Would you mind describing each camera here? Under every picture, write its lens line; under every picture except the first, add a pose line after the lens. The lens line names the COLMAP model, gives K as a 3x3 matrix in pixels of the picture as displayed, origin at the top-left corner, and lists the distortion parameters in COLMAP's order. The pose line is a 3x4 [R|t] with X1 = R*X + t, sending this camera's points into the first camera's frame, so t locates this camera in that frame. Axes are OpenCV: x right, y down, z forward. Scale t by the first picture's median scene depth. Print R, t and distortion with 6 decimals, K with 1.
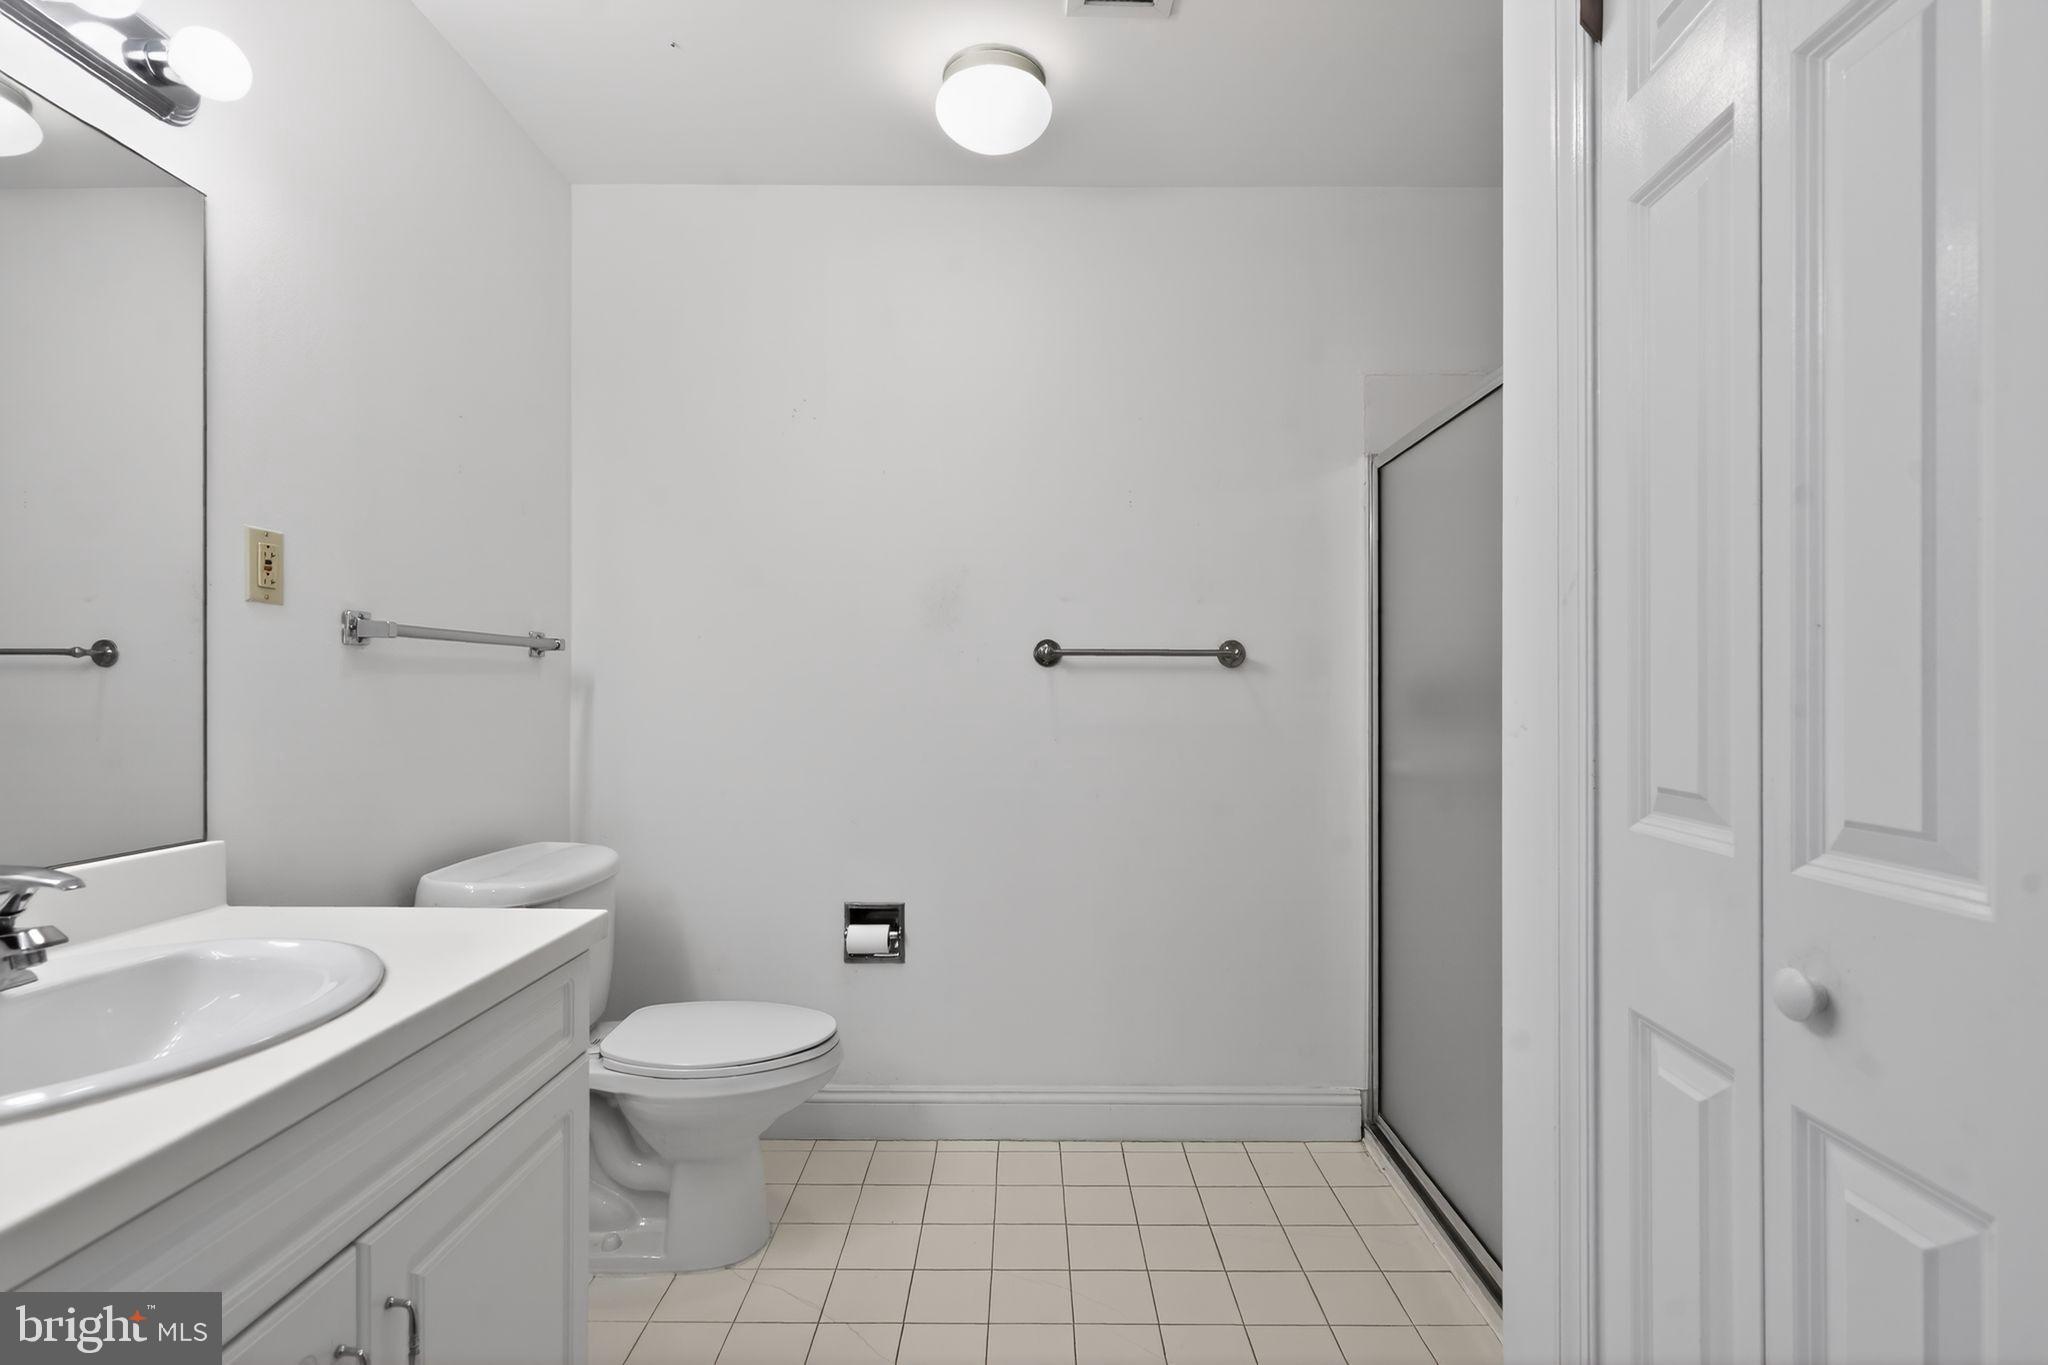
lens RADIAL K [[924.8, 0, 1024.0], [0, 924.8, 682.5], [0, 0, 1]] dist [-0.001162, -0.000609]
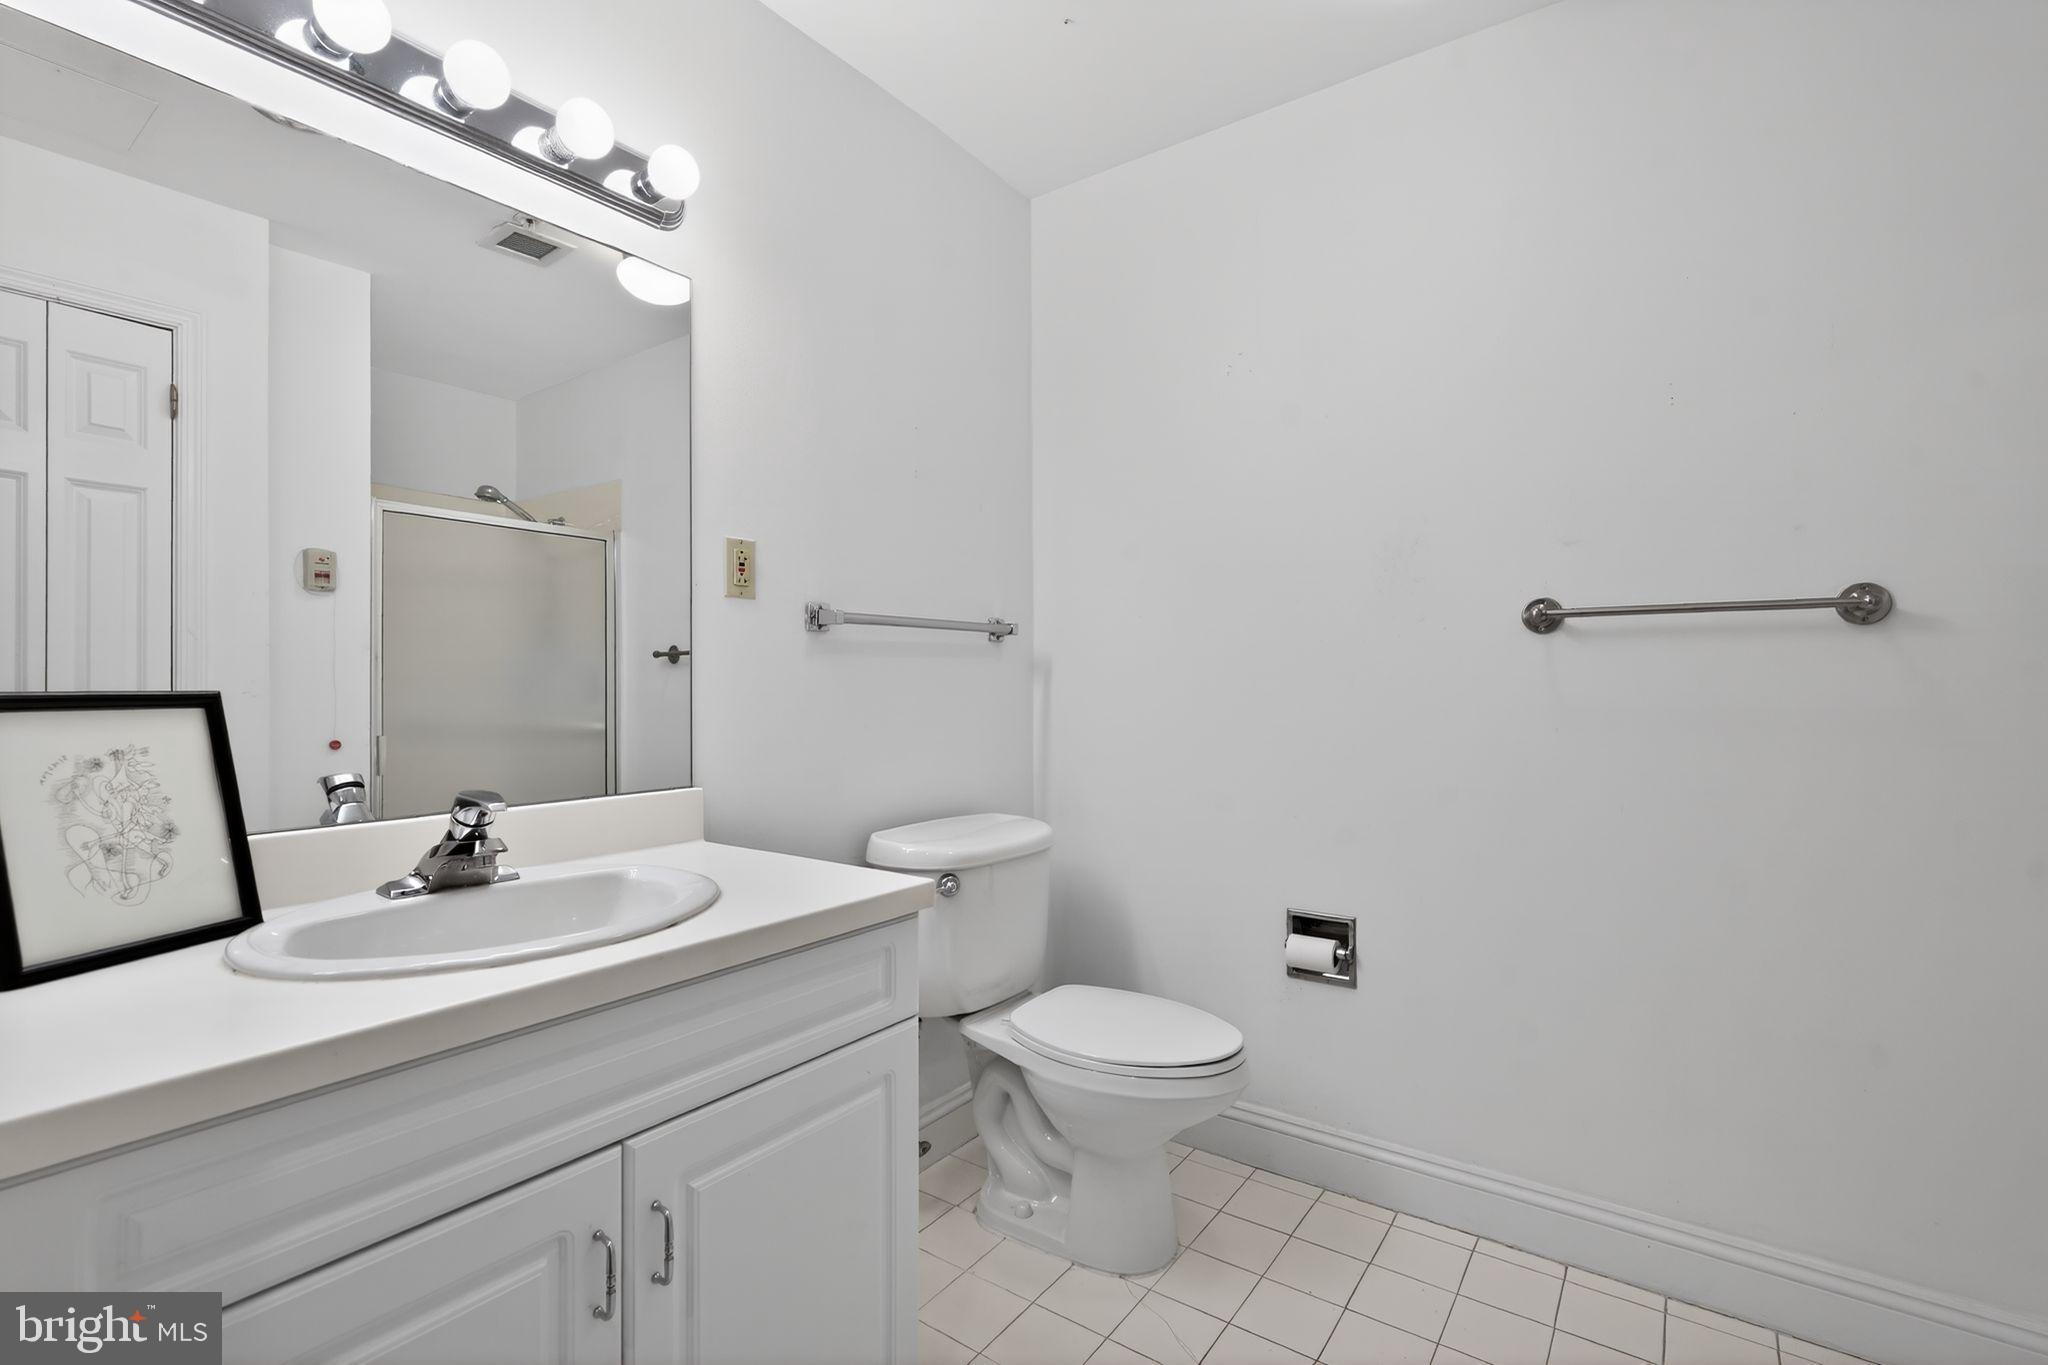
lens RADIAL K [[931.6, 0, 1025.3], [0, 931.6, 671.9], [0, 0, 1]] dist [0.001719, -0.000020]
pose [[0.813653, -0.013137, -0.581203, 0.158042], [0.010688, 0.999914, -0.007639, 0.019721], [0.581253, 0.000003, 0.813723, 0.160135]]
